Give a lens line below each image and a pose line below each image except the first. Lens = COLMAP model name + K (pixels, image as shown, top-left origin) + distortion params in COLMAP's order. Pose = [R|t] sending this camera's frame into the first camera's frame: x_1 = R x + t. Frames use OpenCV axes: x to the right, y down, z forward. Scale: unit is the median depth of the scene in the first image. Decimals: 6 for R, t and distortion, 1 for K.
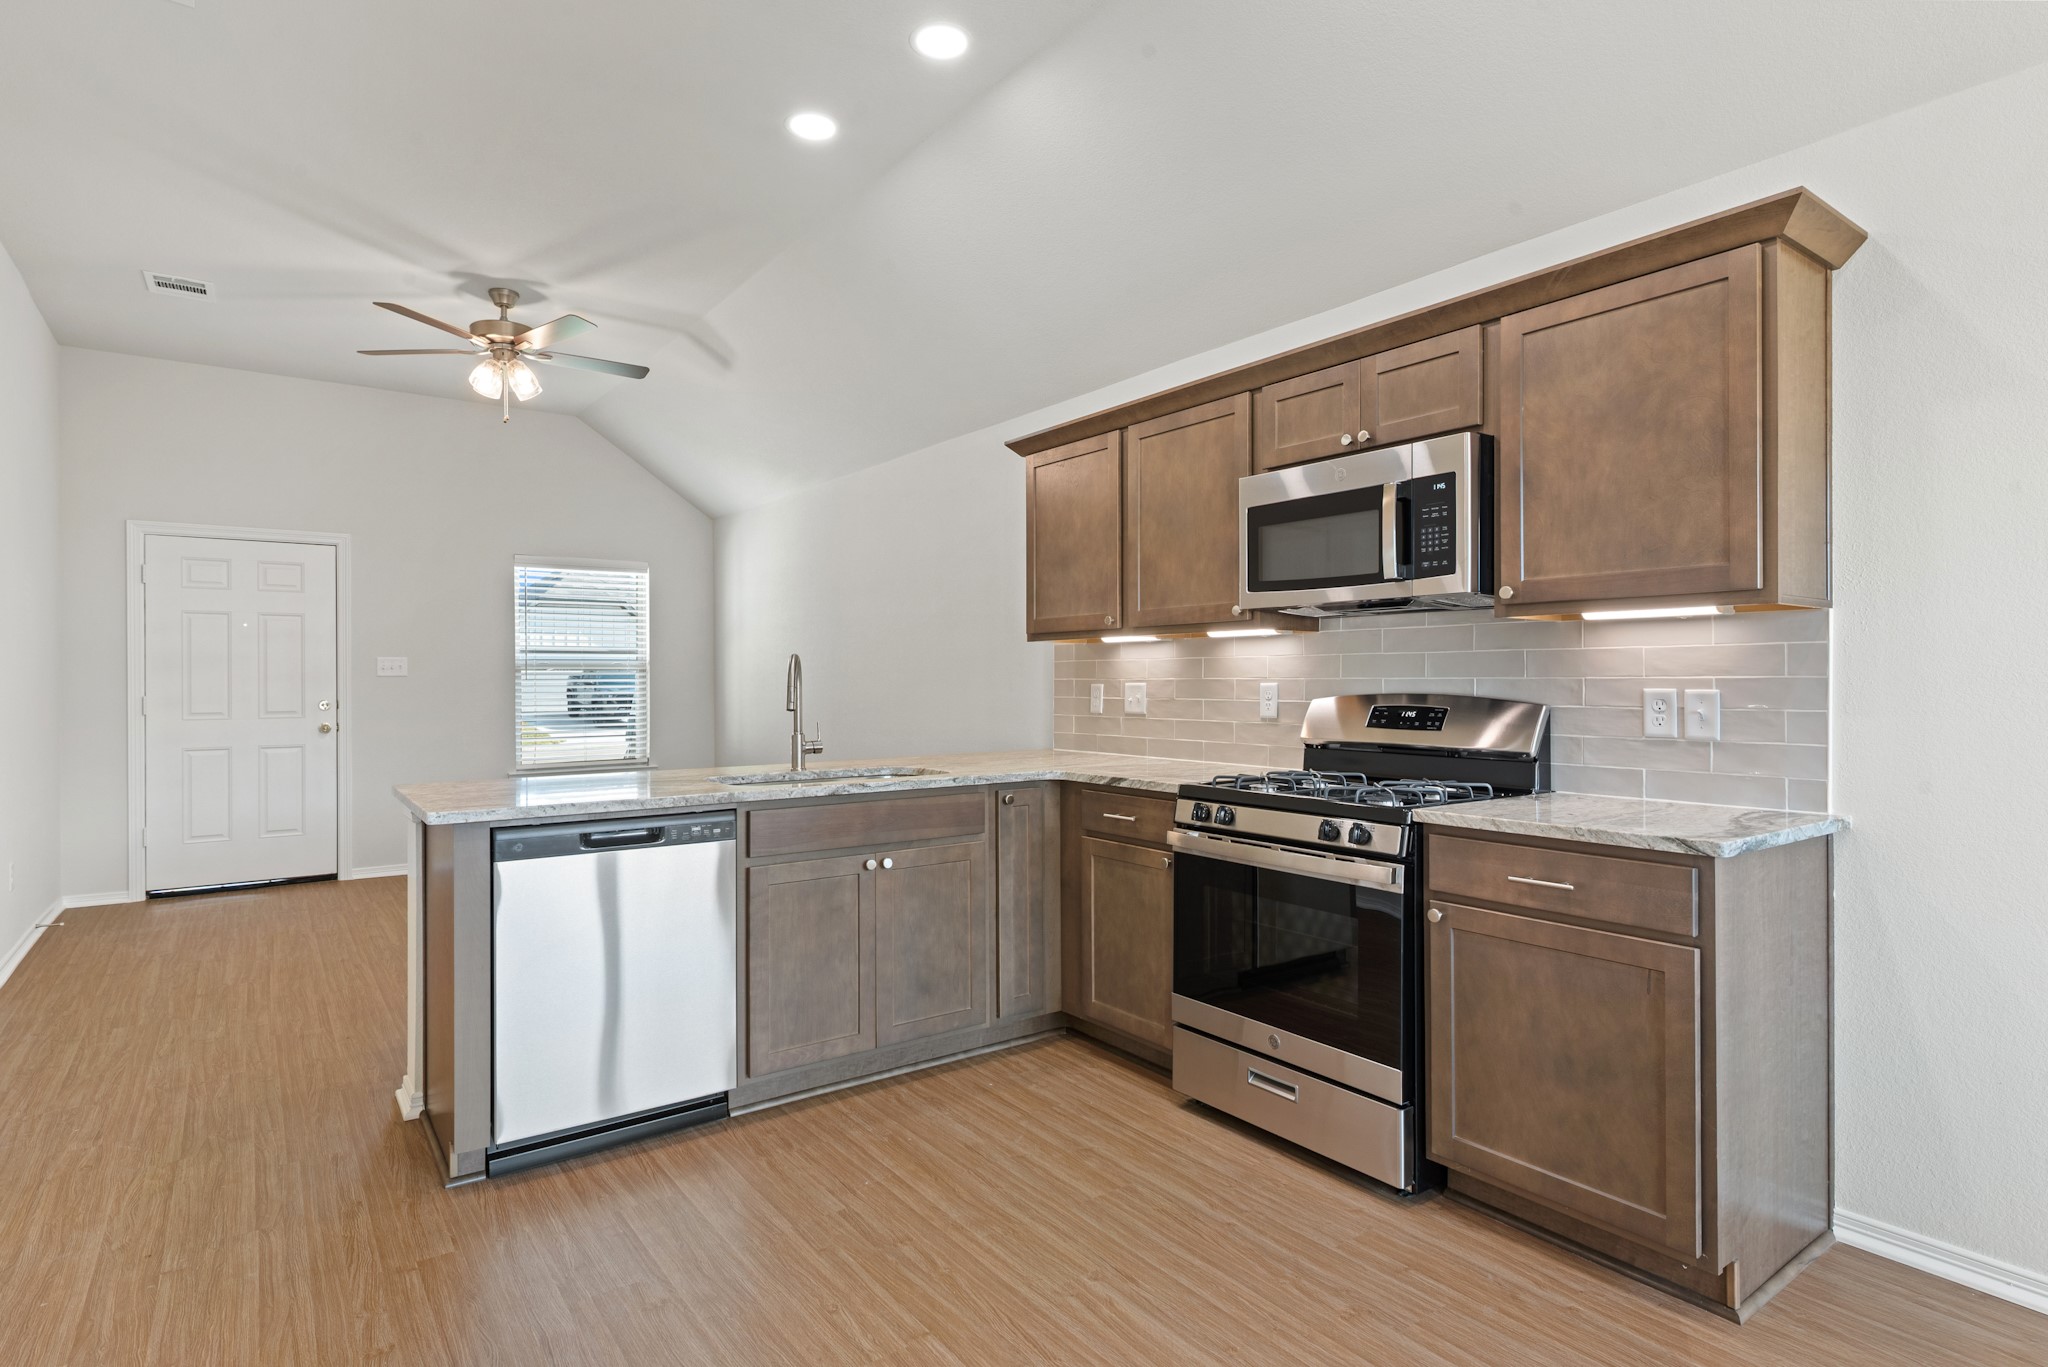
lens RADIAL K [[1062.1, 0, 1024.0], [0, 1062.1, 683.5], [0, 0, 1]] dist [0.012848, -0.011454]
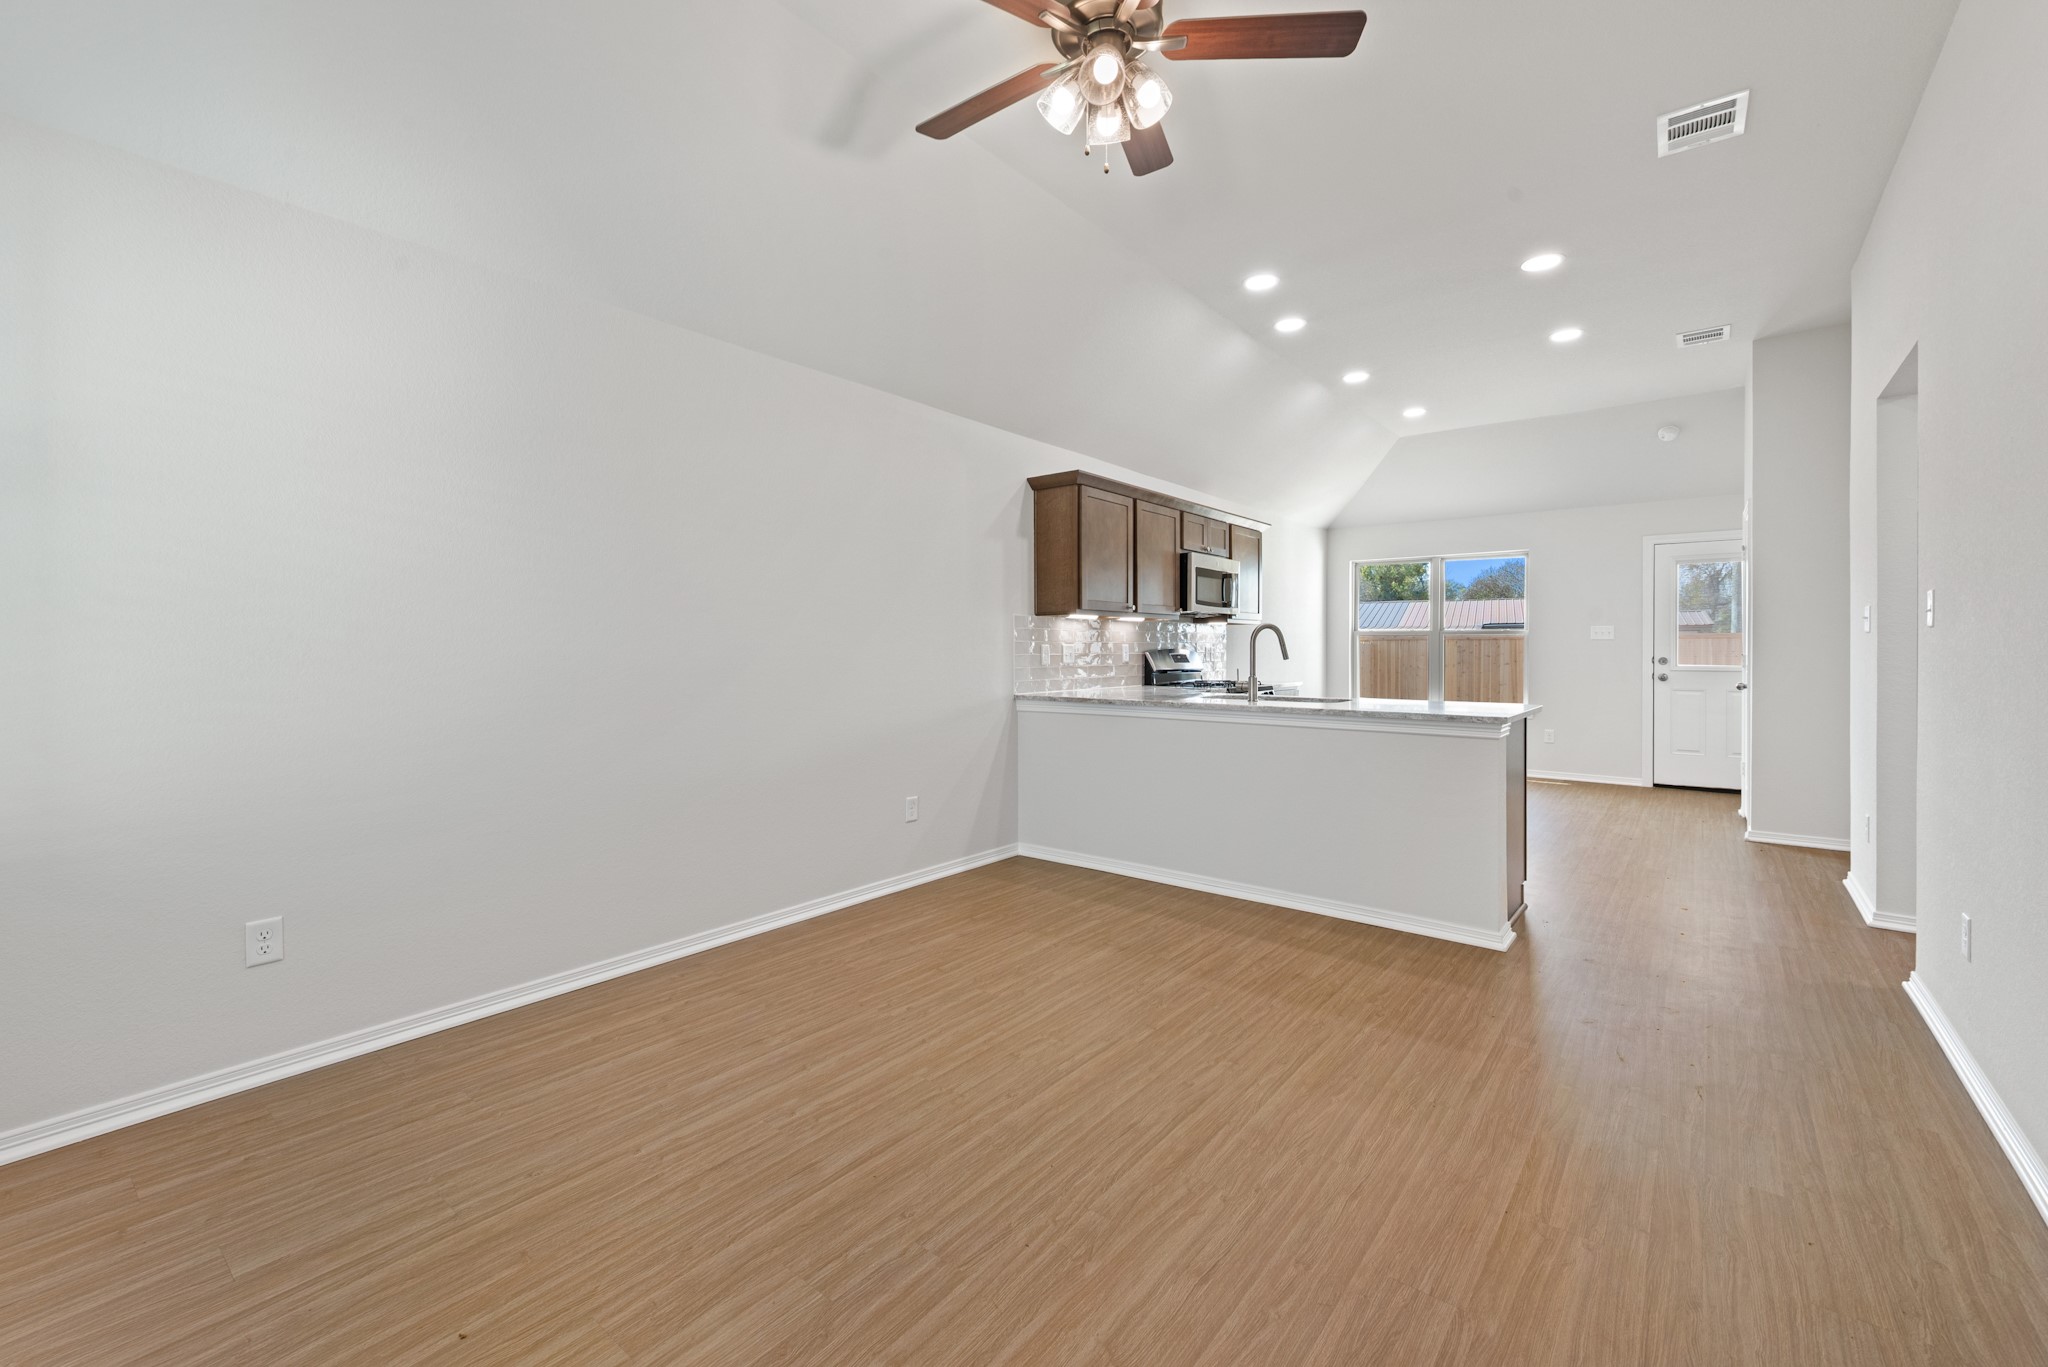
lens RADIAL K [[840.6, 0, 1018.0], [0, 840.6, 660.9], [0, 0, 1]] dist [0.008857, -0.003949]
pose [[-0.258038, -0.011447, 0.966067, -1.613579], [0.005291, 0.999898, 0.013261, 0.011231], [-0.966120, 0.008534, -0.257951, 2.071619]]
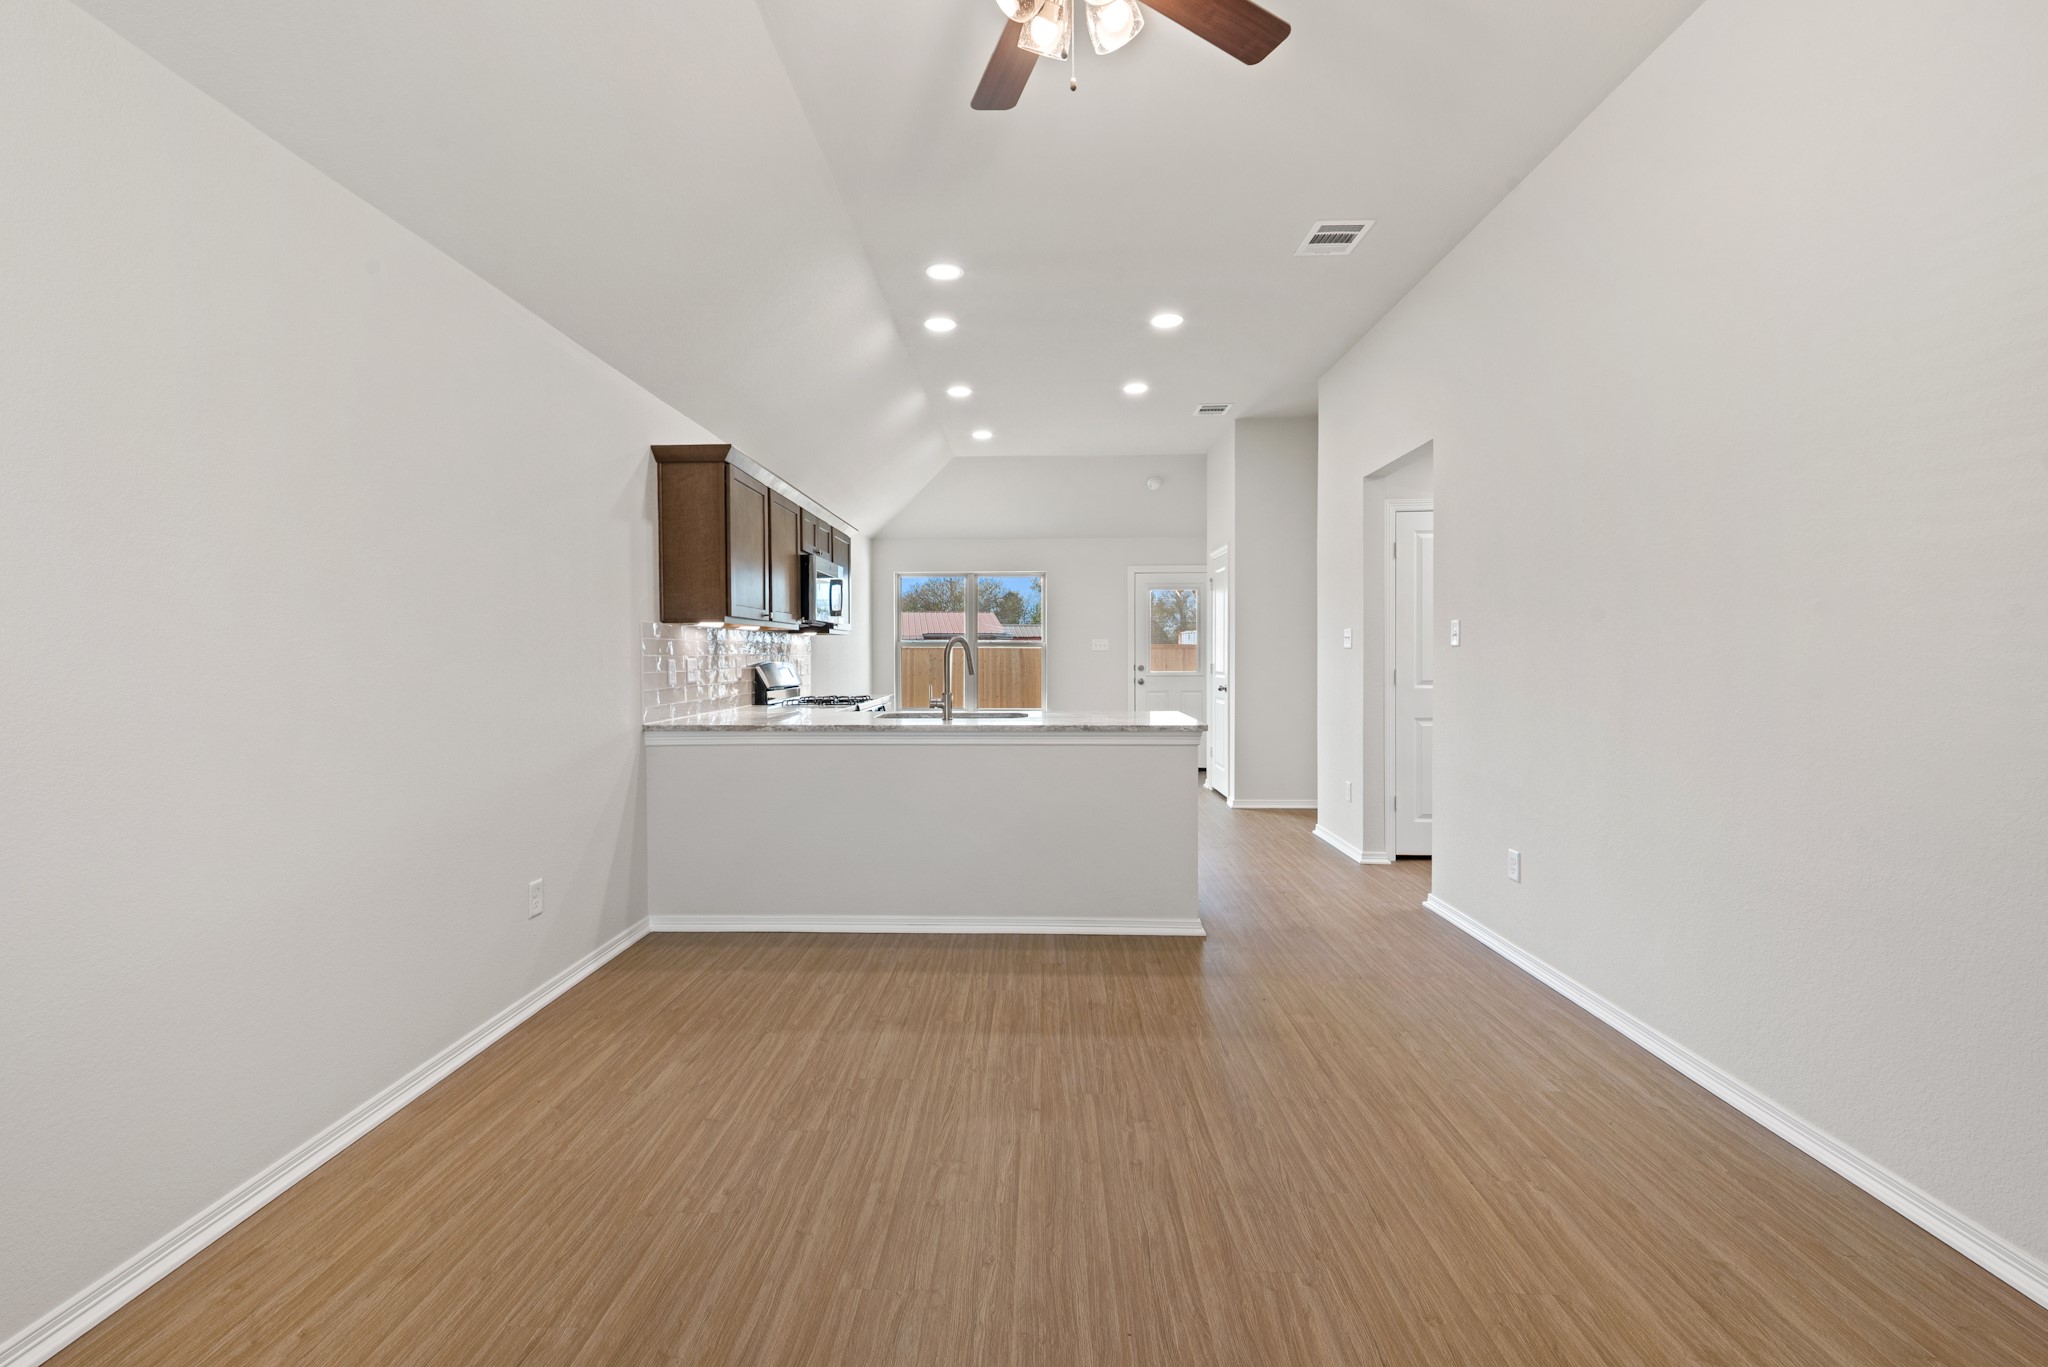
lens RADIAL K [[859.7, 0, 1006.6], [0, 859.7, 673.7], [0, 0, 1]] dist [0.019632, -0.011943]
pose [[-0.783949, -0.007681, 0.620778, -1.243138], [0.009146, 0.999672, 0.023919, -0.005200], [-0.620758, 0.024429, -0.783621, 2.343303]]
